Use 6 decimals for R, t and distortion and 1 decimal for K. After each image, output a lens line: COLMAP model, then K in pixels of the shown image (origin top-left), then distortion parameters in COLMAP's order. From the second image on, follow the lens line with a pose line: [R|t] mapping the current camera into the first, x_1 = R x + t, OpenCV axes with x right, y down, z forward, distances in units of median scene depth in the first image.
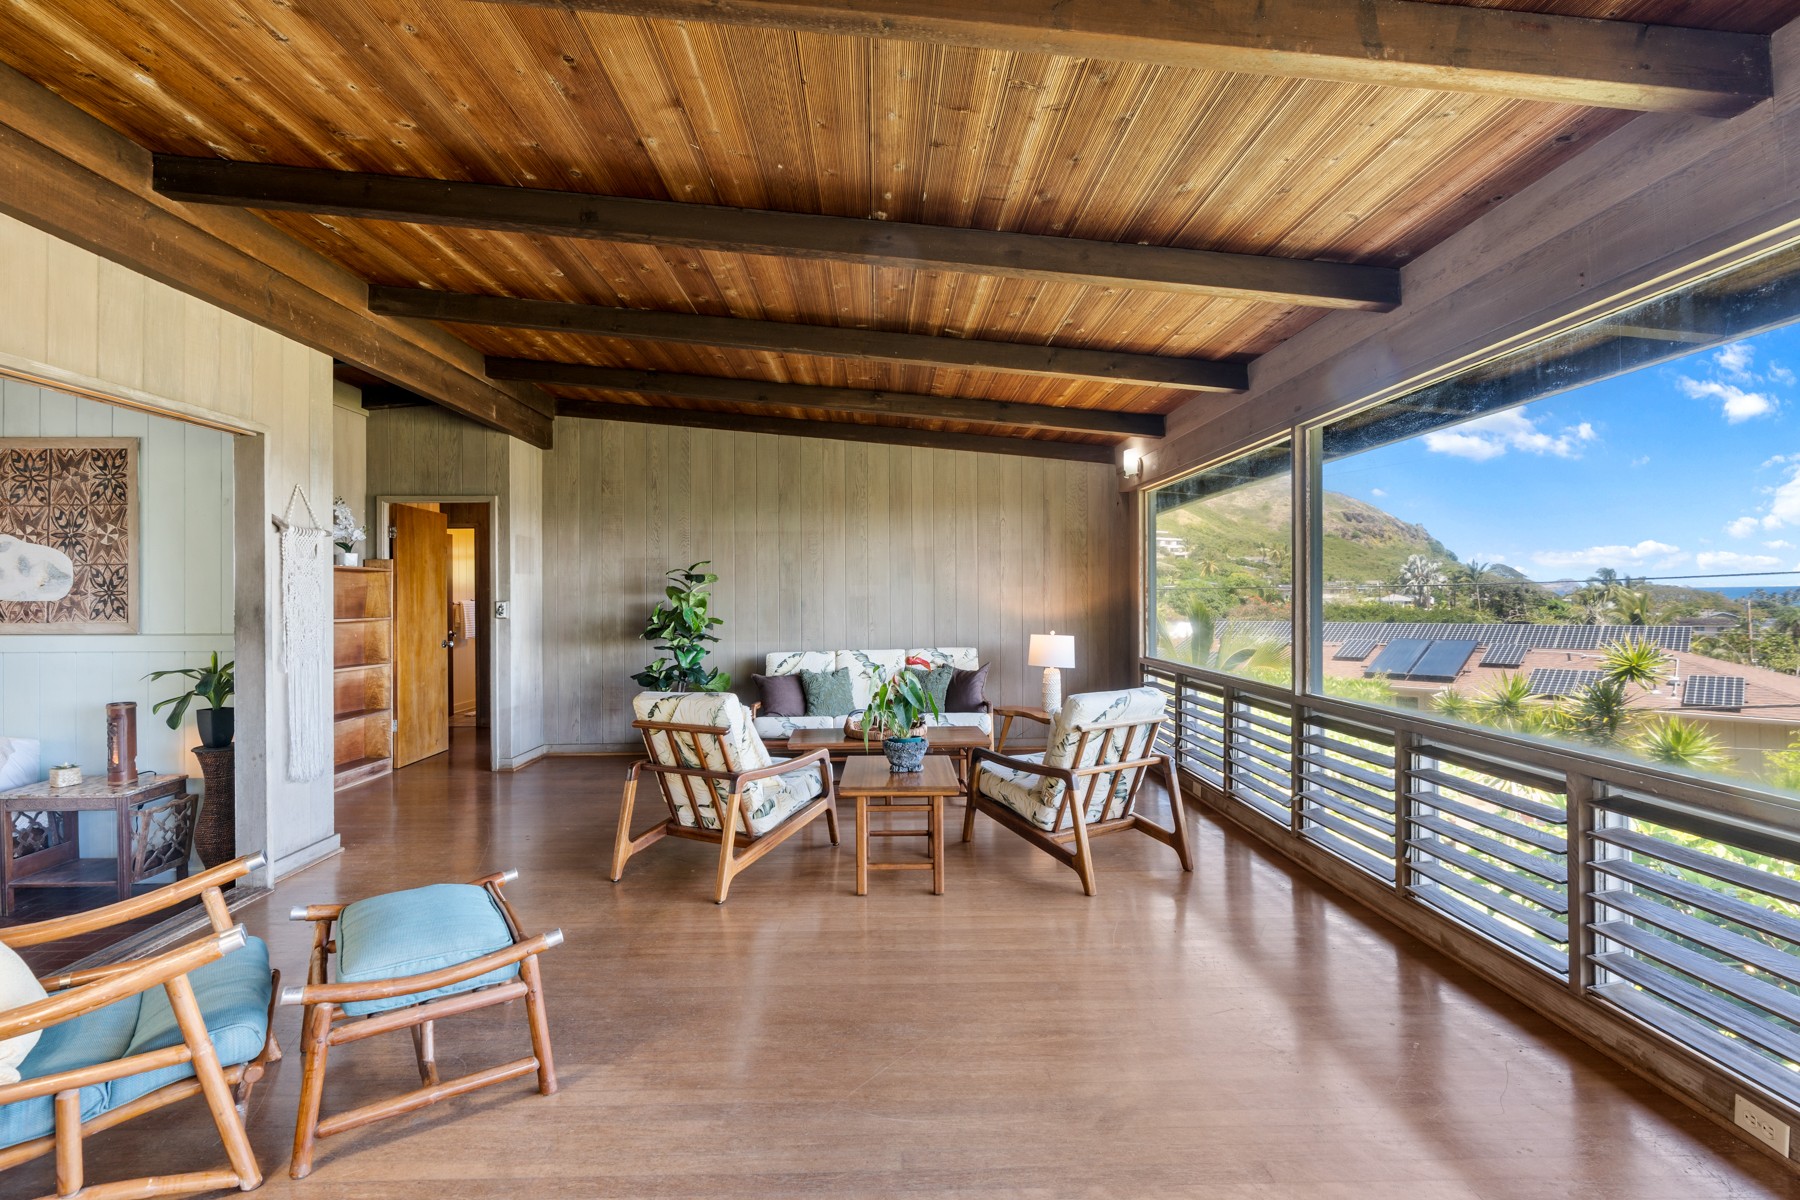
lens RADIAL K [[824.8, 0, 889.8], [0, 824.8, 595.5], [0, 0, 1]] dist [-0.003563, 0.000171]
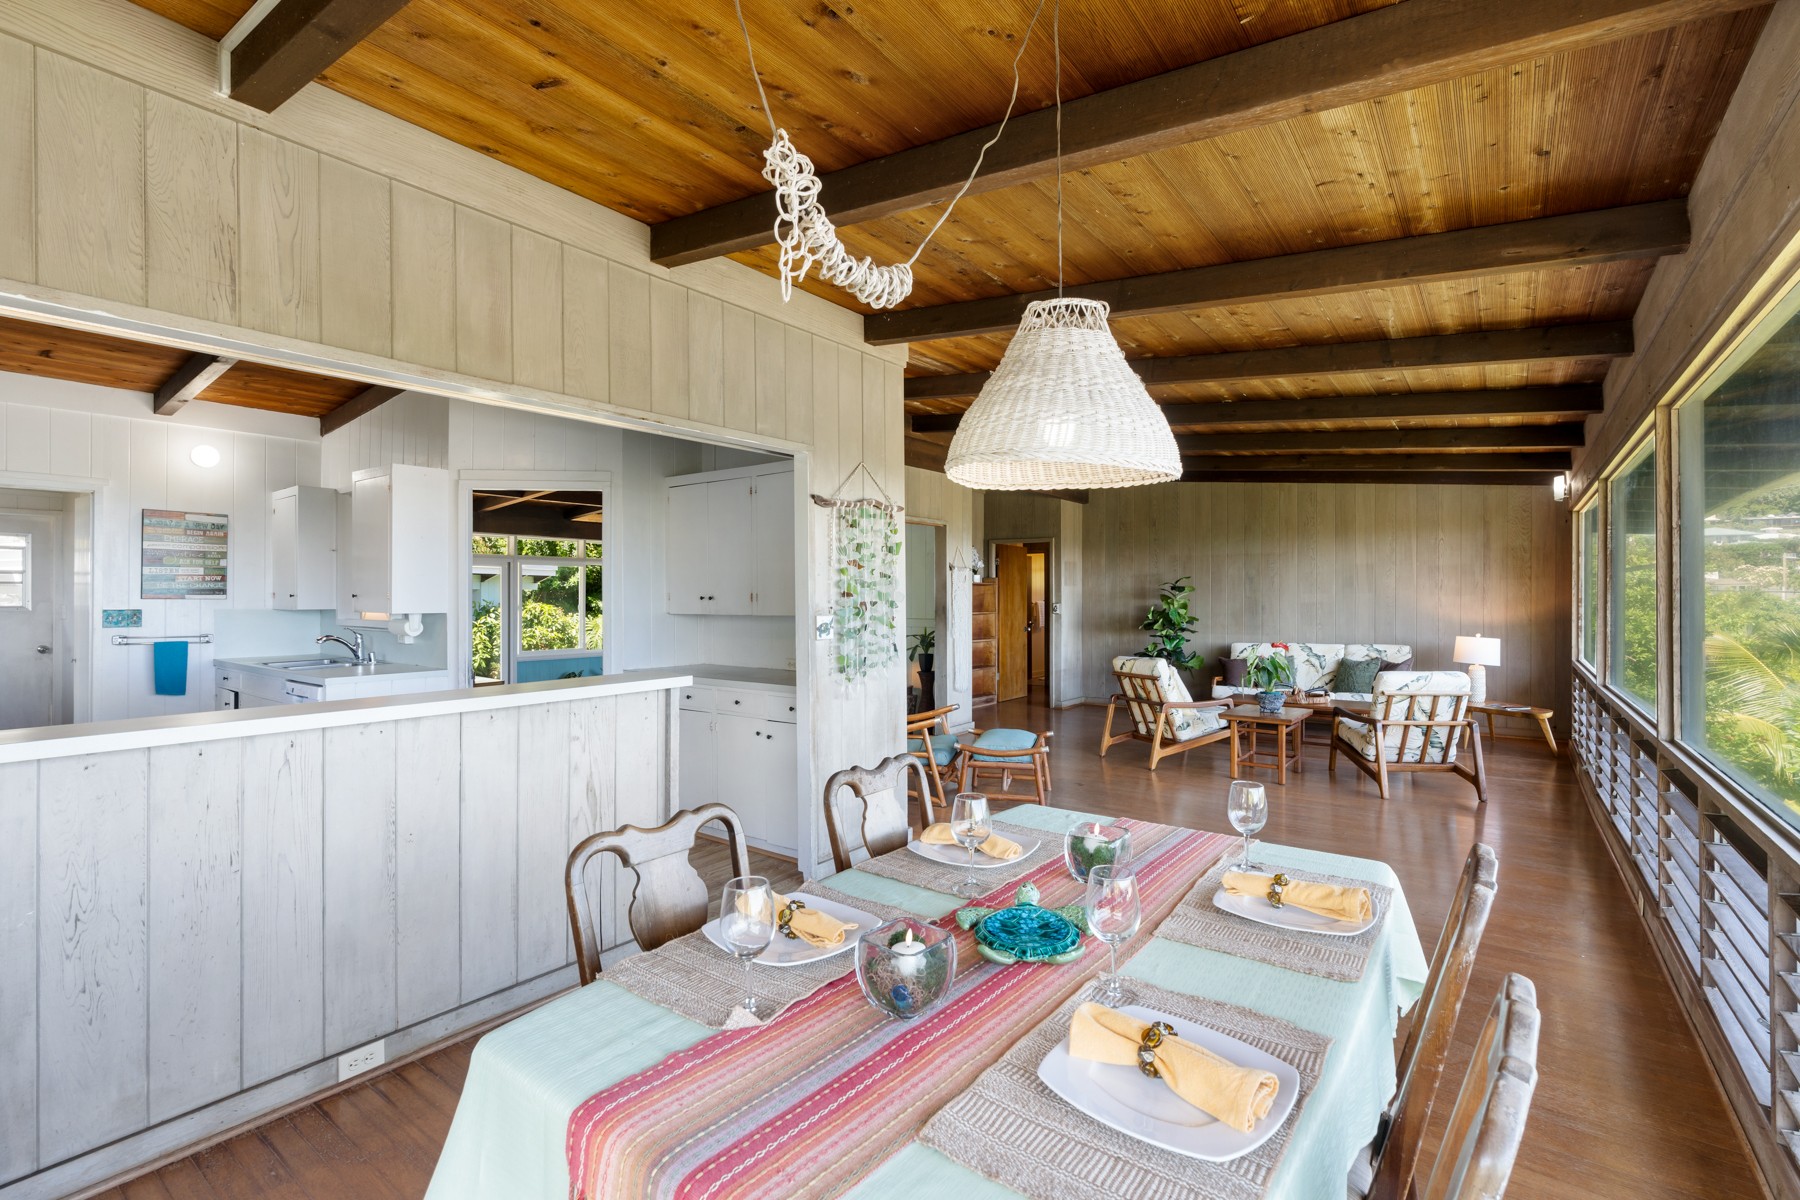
lens RADIAL K [[824.8, 0, 889.8], [0, 824.8, 595.5], [0, 0, 1]] dist [-0.003563, 0.000171]
pose [[0.785083, 0.006519, -0.619356, 0.384507], [-0.004255, 0.999978, 0.005132, -0.021335], [0.619376, -0.001394, 0.785094, -0.660268]]
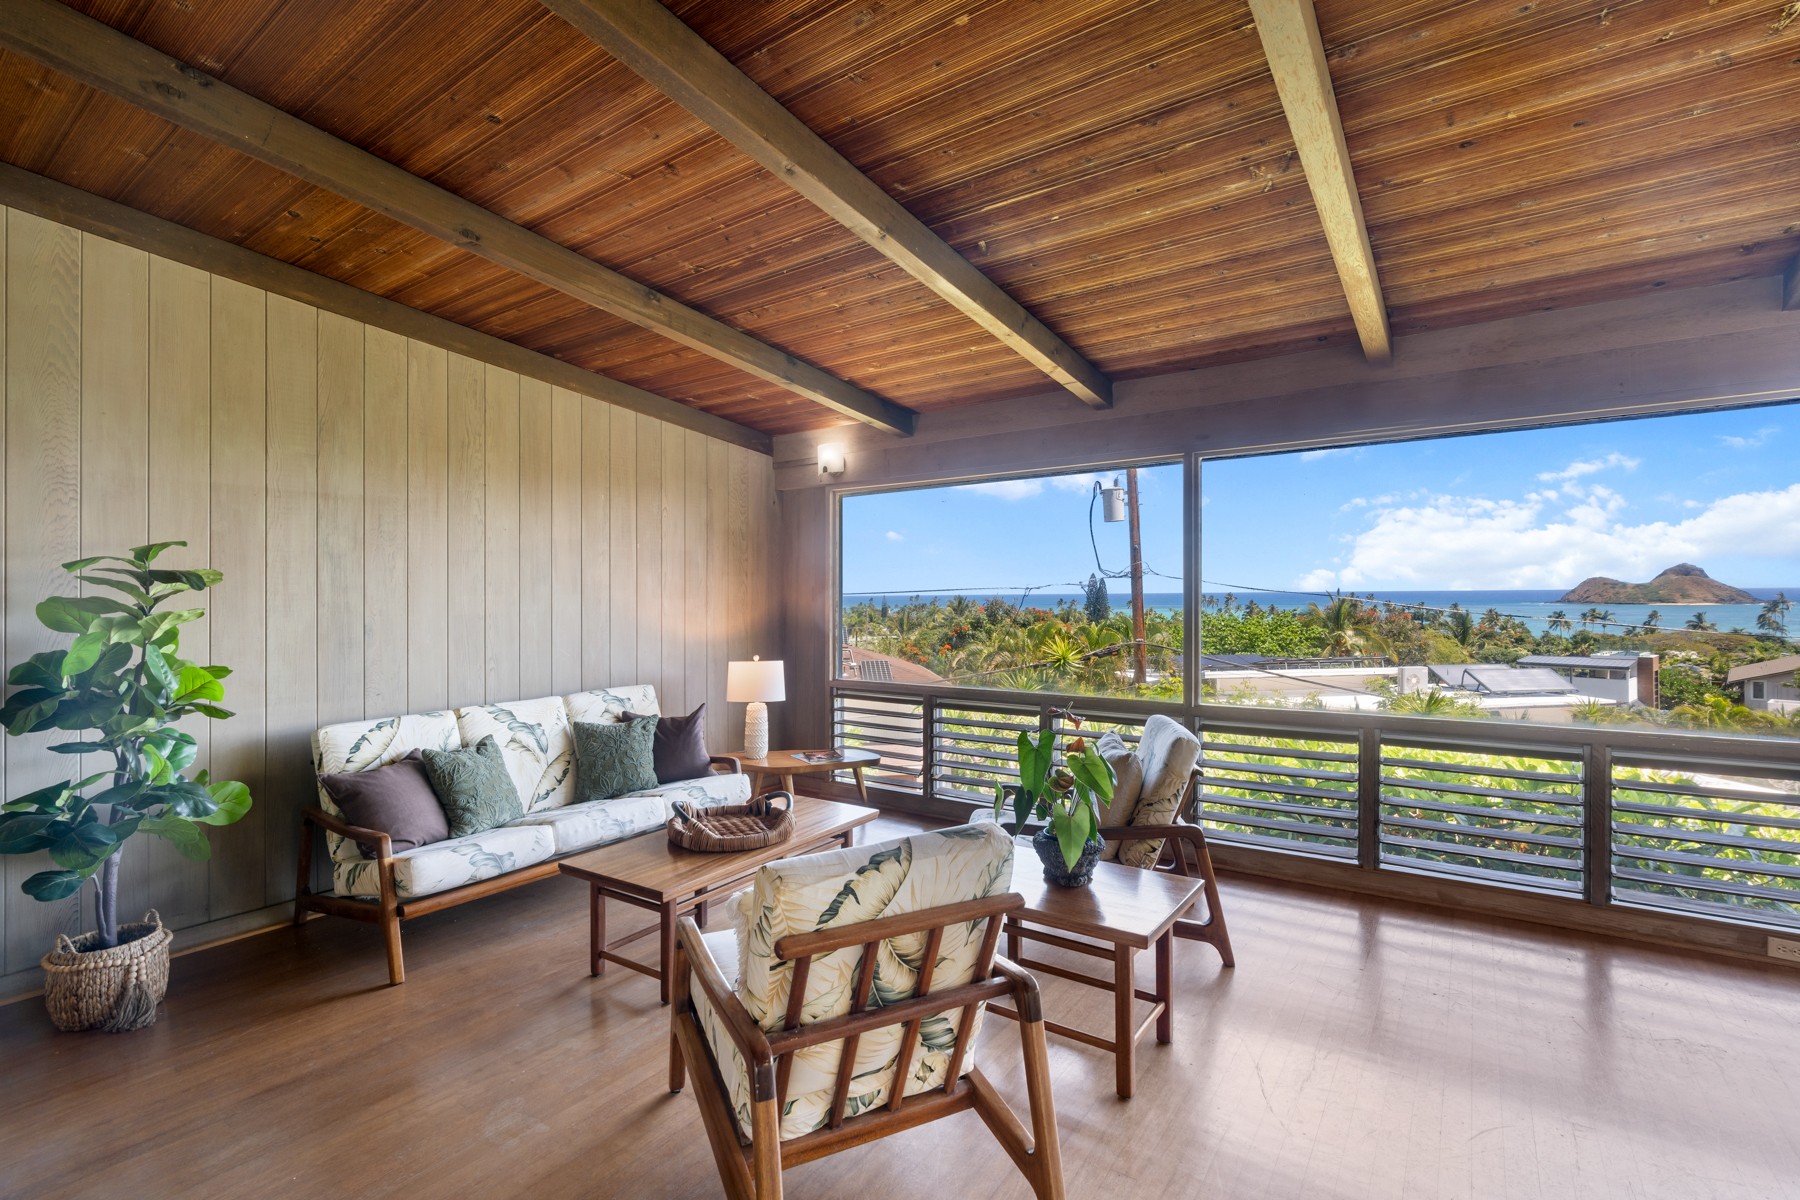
lens RADIAL K [[848.1, 0, 885.2], [0, 848.1, 570.7], [0, 0, 1]] dist [0.015778, -0.000381]
pose [[0.588514, 0.030670, 0.807905, -0.561046], [0.001807, 0.999228, -0.039249, -0.008735], [-0.808485, 0.024558, 0.588004, 0.605792]]
